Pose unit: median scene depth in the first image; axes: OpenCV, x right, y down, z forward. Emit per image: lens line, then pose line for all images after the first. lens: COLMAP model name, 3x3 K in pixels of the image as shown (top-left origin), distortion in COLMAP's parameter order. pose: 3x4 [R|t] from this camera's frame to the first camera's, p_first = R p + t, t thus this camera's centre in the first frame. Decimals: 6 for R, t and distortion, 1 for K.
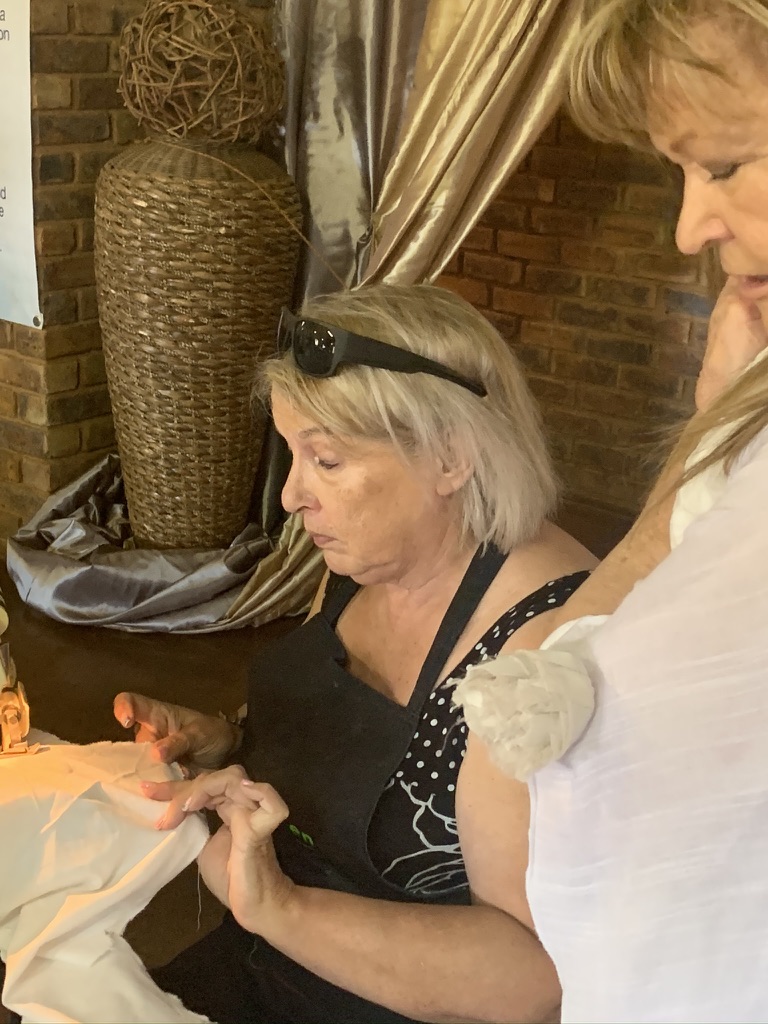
lens RADIAL K [[1596.7, 0, 384.6], [0, 1596.7, 511.1], [0, 0, 1]] dist [0.130362, 0.000000]
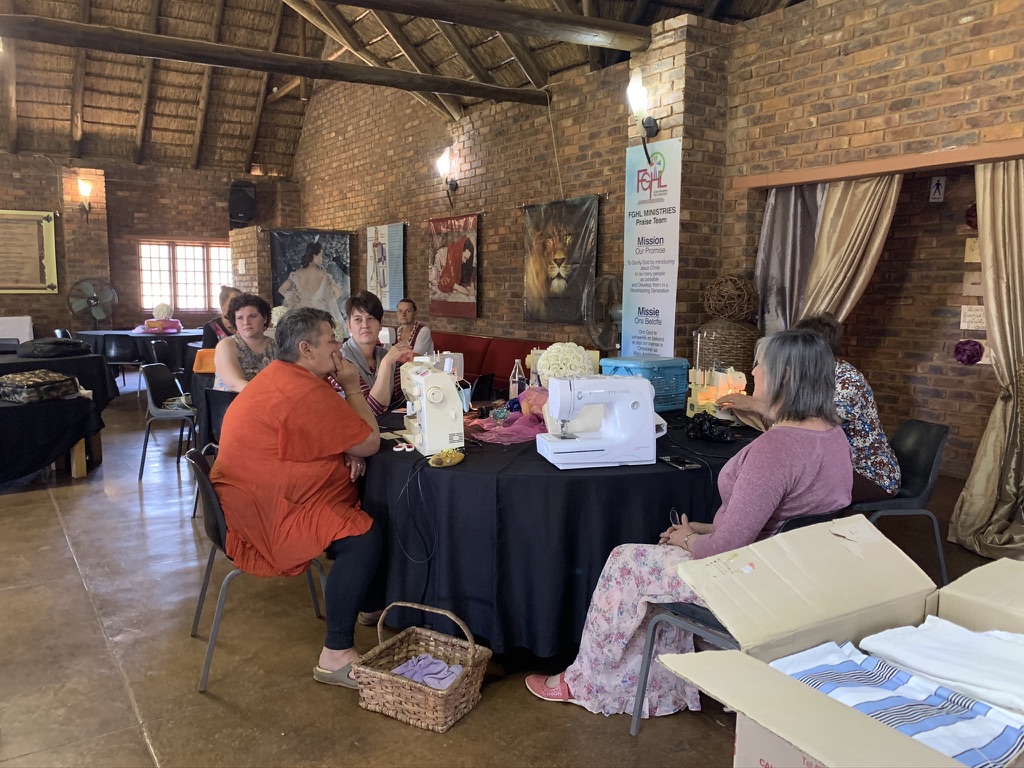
lens RADIAL K [[857.7, 0, 513.5], [0, 857.7, 385.9], [0, 0, 1]] dist [0.058134, -0.002230]
pose [[0.959172, -0.004221, -0.282792, -0.045267], [-0.051542, 0.980536, -0.189455, 0.223920], [0.278088, 0.196295, 0.940285, -0.633554]]
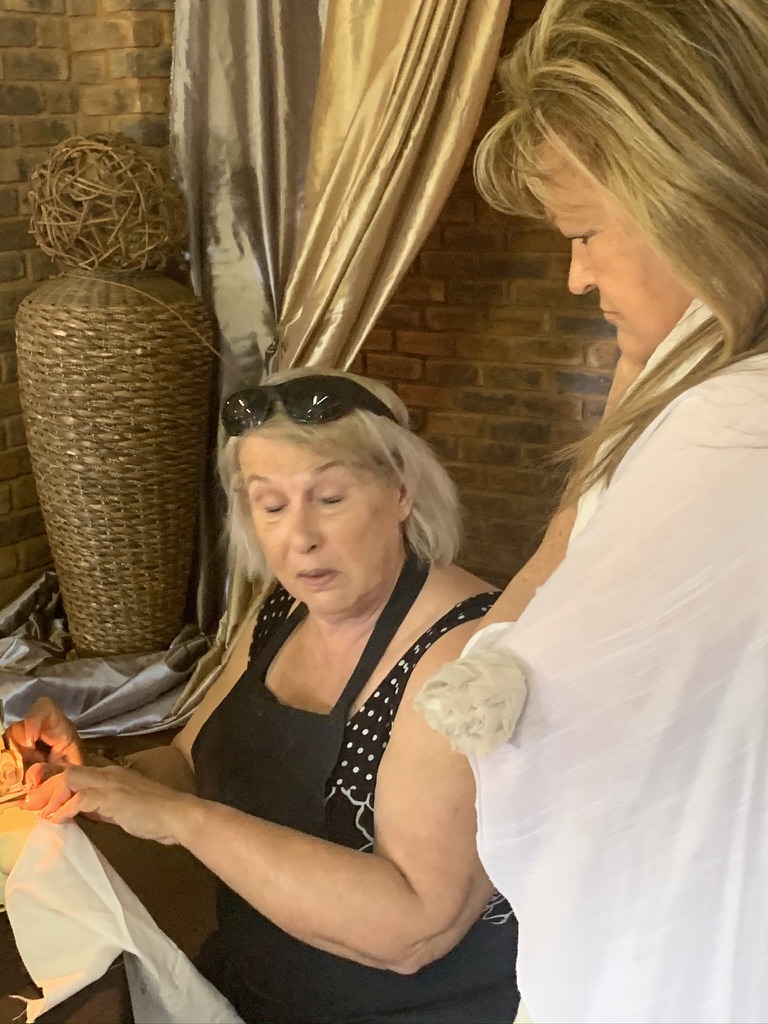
lens RADIAL K [[1596.7, 0, 388.3], [0, 1596.7, 511.5], [0, 0, 1]] dist [0.130362, 0.000000]
pose [[0.994698, -0.089473, 0.050699, 0.000833], [0.092584, 0.993726, -0.062743, 0.013306], [-0.044767, 0.067104, 0.996741, -0.064343]]
